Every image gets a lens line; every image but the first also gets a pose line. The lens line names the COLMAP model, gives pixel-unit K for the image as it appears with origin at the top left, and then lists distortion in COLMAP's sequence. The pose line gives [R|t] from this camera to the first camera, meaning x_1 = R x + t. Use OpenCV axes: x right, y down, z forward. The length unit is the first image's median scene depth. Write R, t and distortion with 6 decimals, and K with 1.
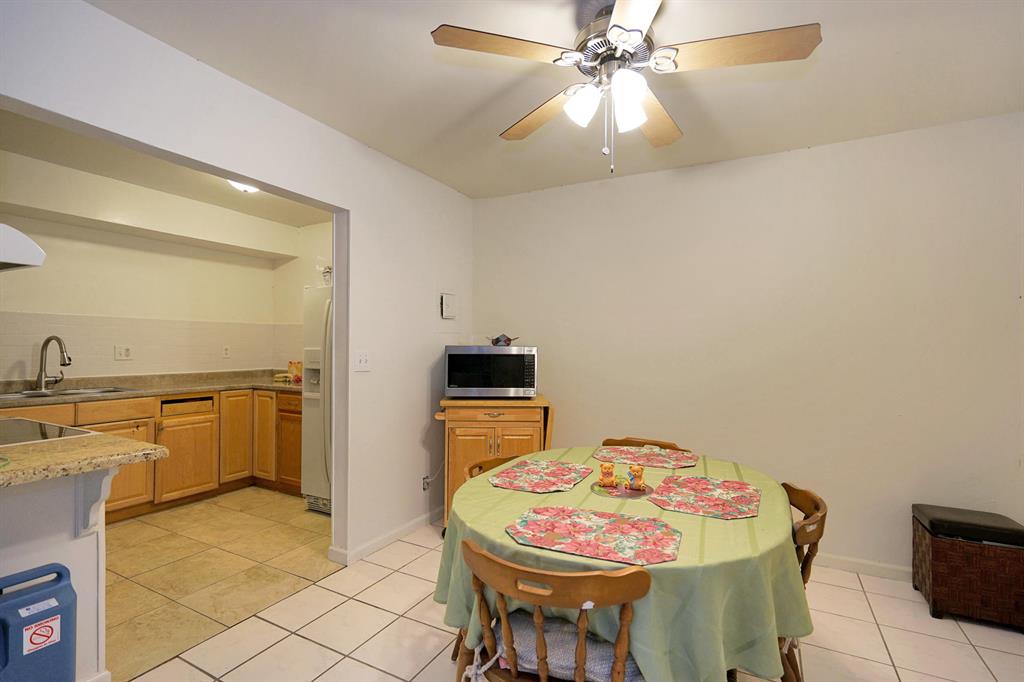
lens RADIAL K [[476.3, 0, 514.6], [0, 476.3, 344.1], [0, 0, 1]] dist [0.000644, 0.000612]
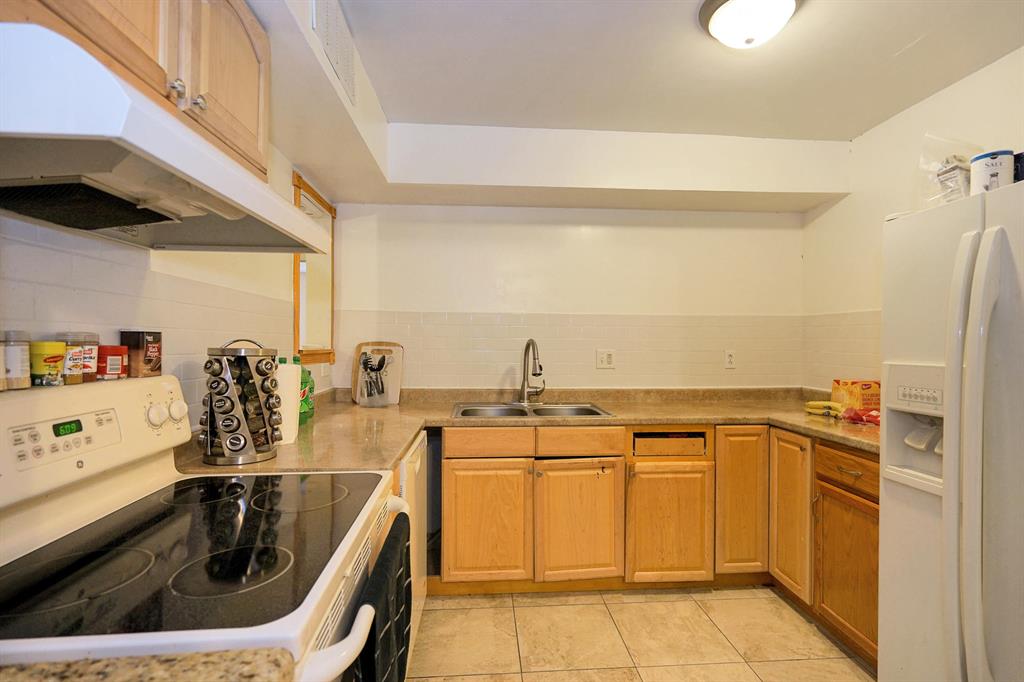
lens RADIAL K [[470.2, 0, 511.4], [0, 470.2, 346.1], [0, 0, 1]] dist [-0.003235, 0.001132]
pose [[0.529325, -0.000634, -0.848419, -0.282138], [0.002957, 0.999995, 0.001097, -0.006167], [0.848414, -0.003090, 0.529324, 0.530367]]
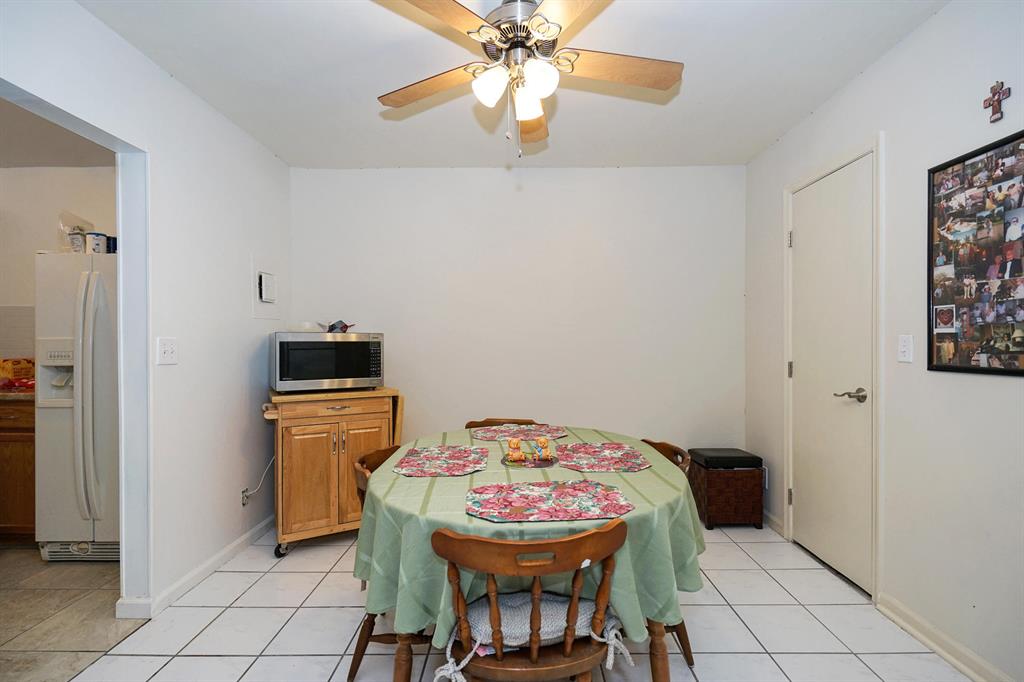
lens RADIAL K [[468.6, 0, 514.6], [0, 468.6, 342.8], [0, 0, 1]] dist [0.003786, 0.001280]
pose [[0.887895, -0.013522, 0.459847, -0.142762], [0.009608, 0.999895, 0.010851, 0.015909], [-0.459945, -0.005216, 0.887932, 0.050120]]
